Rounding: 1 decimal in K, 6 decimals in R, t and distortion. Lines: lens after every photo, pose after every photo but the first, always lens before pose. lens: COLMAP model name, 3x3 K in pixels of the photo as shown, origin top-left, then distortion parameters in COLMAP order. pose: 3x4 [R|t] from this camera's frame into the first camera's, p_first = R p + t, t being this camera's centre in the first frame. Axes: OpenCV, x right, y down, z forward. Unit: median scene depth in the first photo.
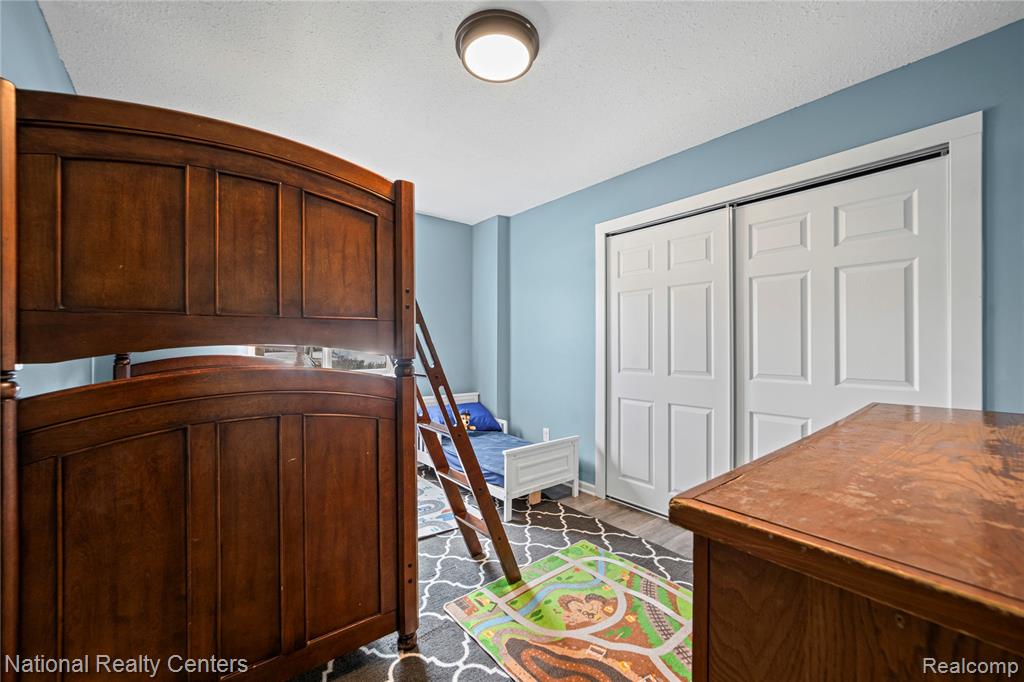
lens RADIAL K [[404.4, 0, 509.2], [0, 404.4, 345.9], [0, 0, 1]] dist [0.000868, 0.000041]
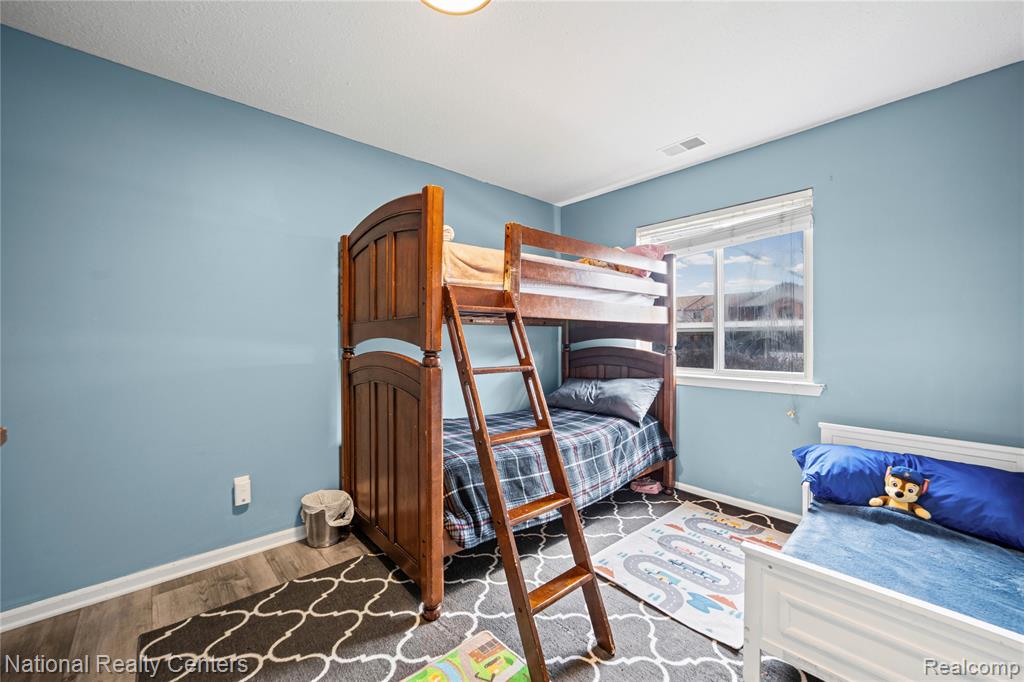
lens RADIAL K [[404.4, 0, 509.2], [0, 404.4, 345.9], [0, 0, 1]] dist [0.000868, 0.000041]
pose [[0.047543, 0.001460, -0.998868, 0.738922], [-0.000609, 0.999999, 0.001433, 0.016736], [0.998869, 0.000541, 0.047544, 1.025654]]
